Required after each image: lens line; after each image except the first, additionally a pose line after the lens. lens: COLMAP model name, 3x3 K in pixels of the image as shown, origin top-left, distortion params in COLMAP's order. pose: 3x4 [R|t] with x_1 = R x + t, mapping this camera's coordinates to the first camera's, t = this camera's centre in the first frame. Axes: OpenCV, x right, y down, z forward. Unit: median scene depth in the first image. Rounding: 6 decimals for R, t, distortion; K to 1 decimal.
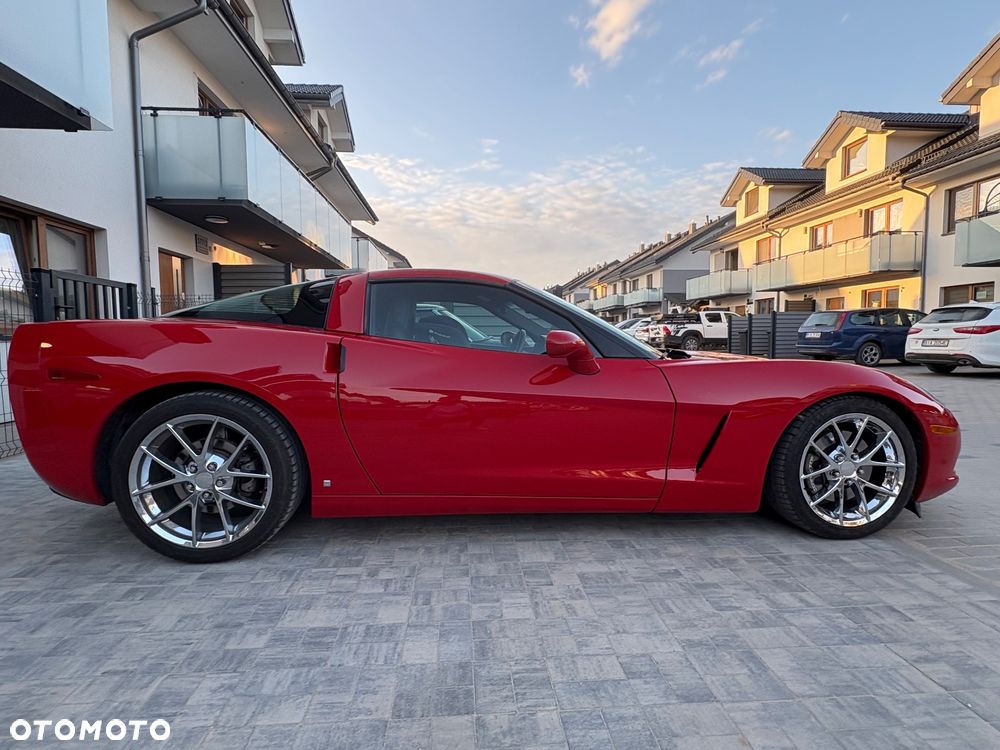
lens RADIAL K [[522.4, 0, 503.4], [0, 522.4, 375.5], [0, 0, 1]] dist [0.002852, -0.000966]
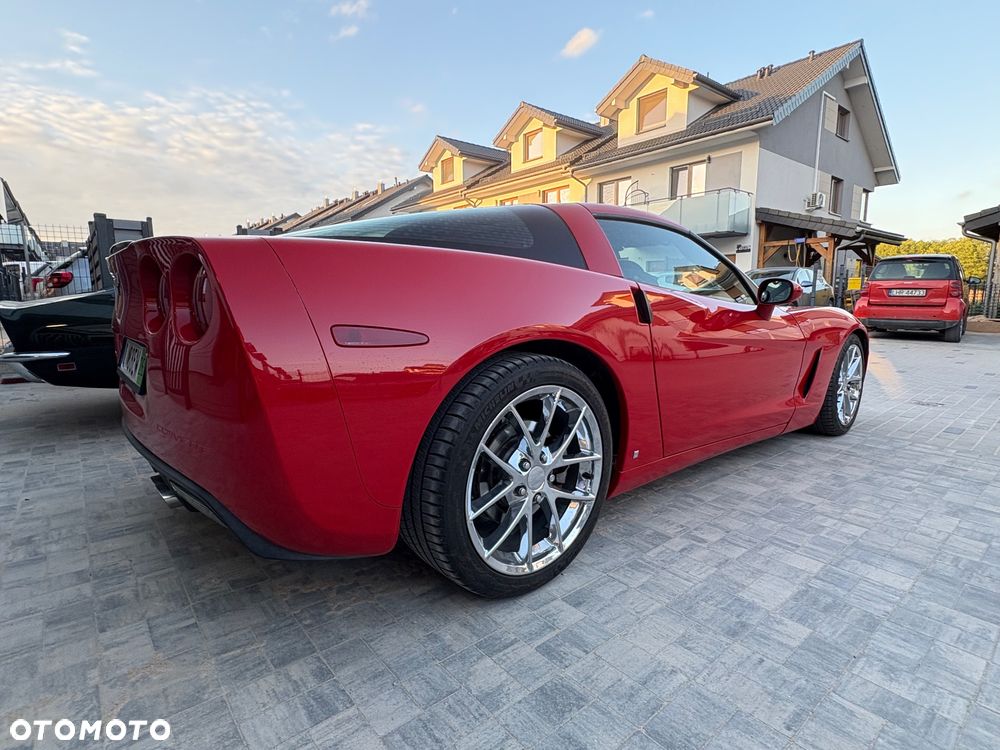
lens RADIAL K [[522.4, 0, 503.9], [0, 522.4, 372.5], [0, 0, 1]] dist [0.002852, -0.000966]
pose [[0.811827, -0.079130, 0.578512, -0.980149], [0.038937, 0.995906, 0.081582, -0.003434], [-0.582599, -0.043705, 0.811584, 0.437724]]
